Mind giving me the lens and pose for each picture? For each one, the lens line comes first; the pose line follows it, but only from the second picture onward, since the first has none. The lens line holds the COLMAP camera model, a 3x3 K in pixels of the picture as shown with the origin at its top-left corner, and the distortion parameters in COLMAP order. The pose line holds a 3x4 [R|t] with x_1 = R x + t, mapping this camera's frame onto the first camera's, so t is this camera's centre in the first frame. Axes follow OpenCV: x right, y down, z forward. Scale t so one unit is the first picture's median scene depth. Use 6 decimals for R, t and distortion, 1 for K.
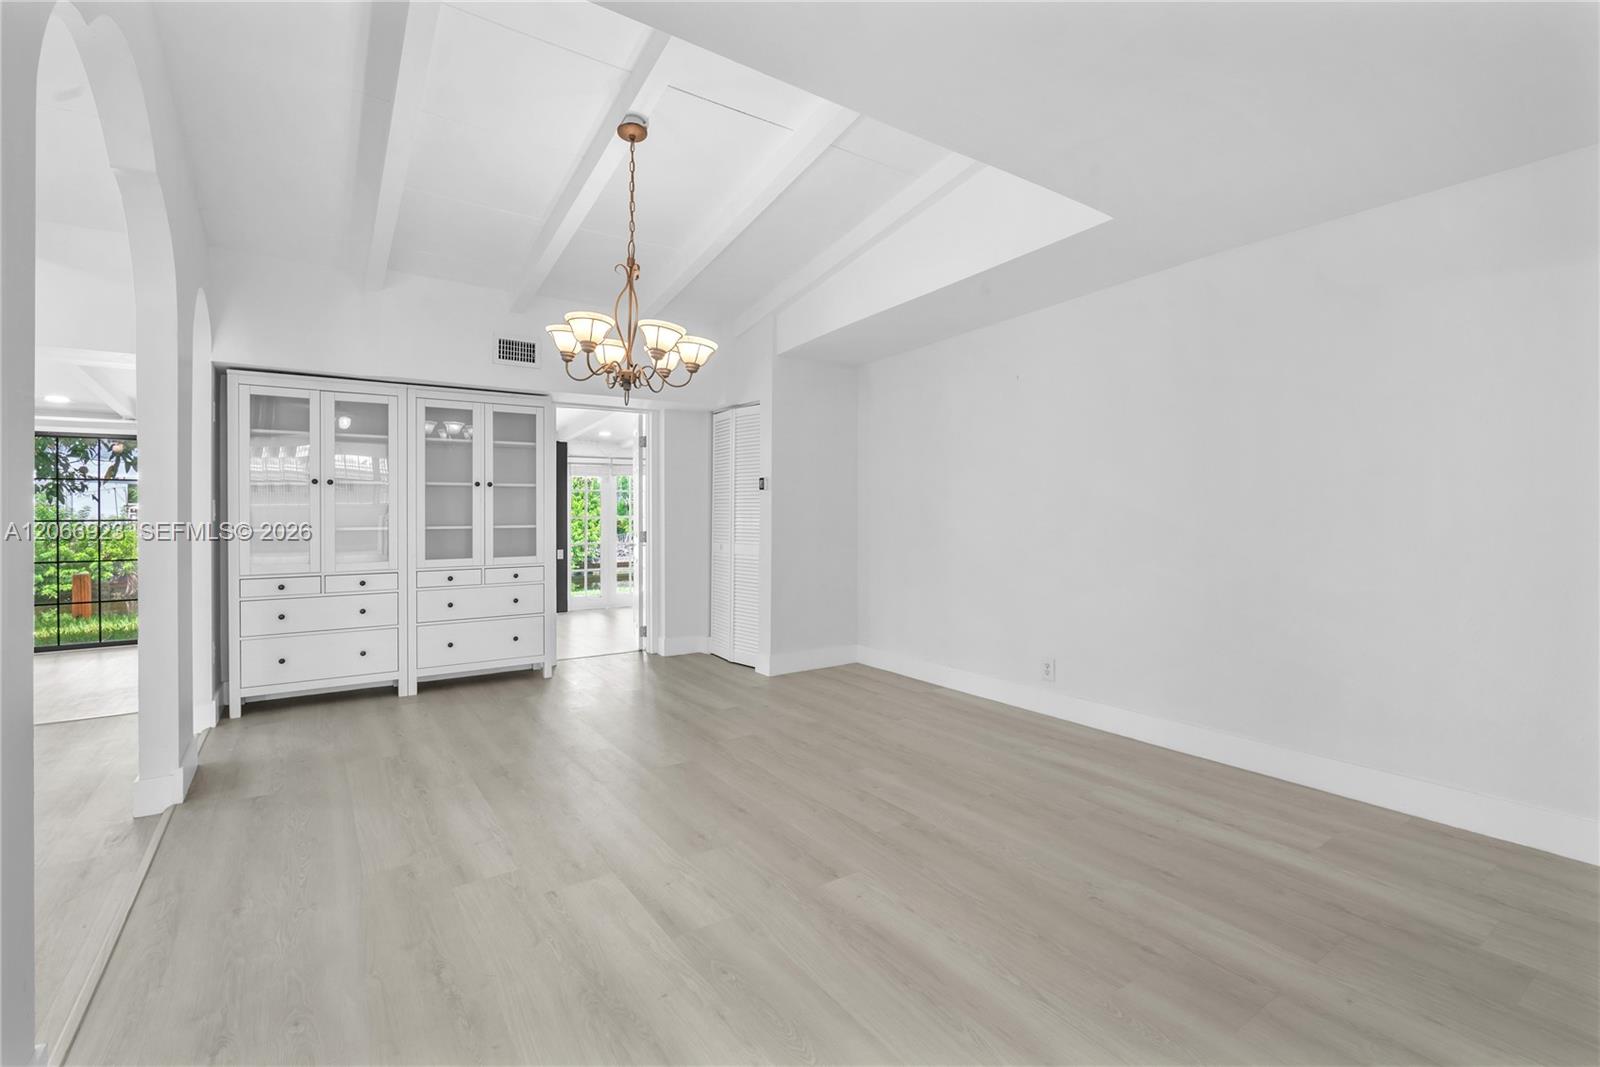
lens RADIAL K [[706.7, 0, 799.3], [0, 706.7, 523.8], [0, 0, 1]] dist [0.001228, 0.000065]
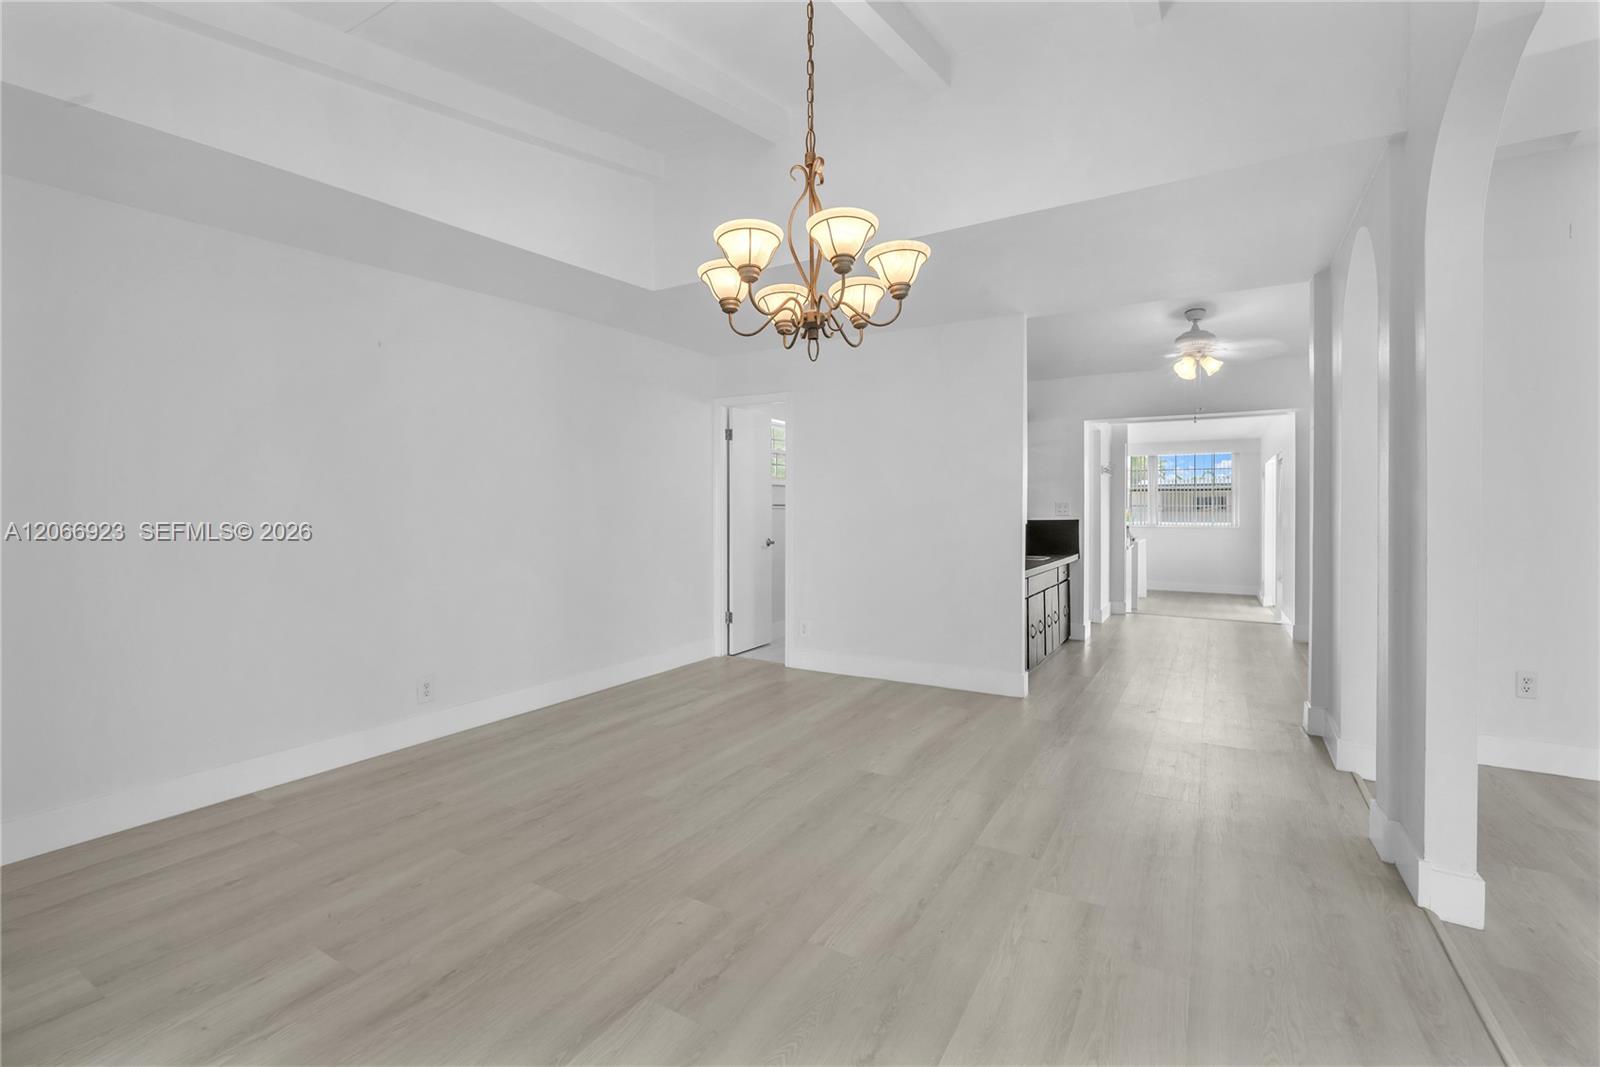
lens RADIAL K [[706.7, 0, 799.6], [0, 706.7, 522.8], [0, 0, 1]] dist [0.001228, 0.000065]
pose [[-0.417741, -0.016624, 0.908414, -0.881845], [0.015569, 0.999555, 0.025451, -0.018527], [-0.908433, 0.024775, -0.417296, 1.322380]]
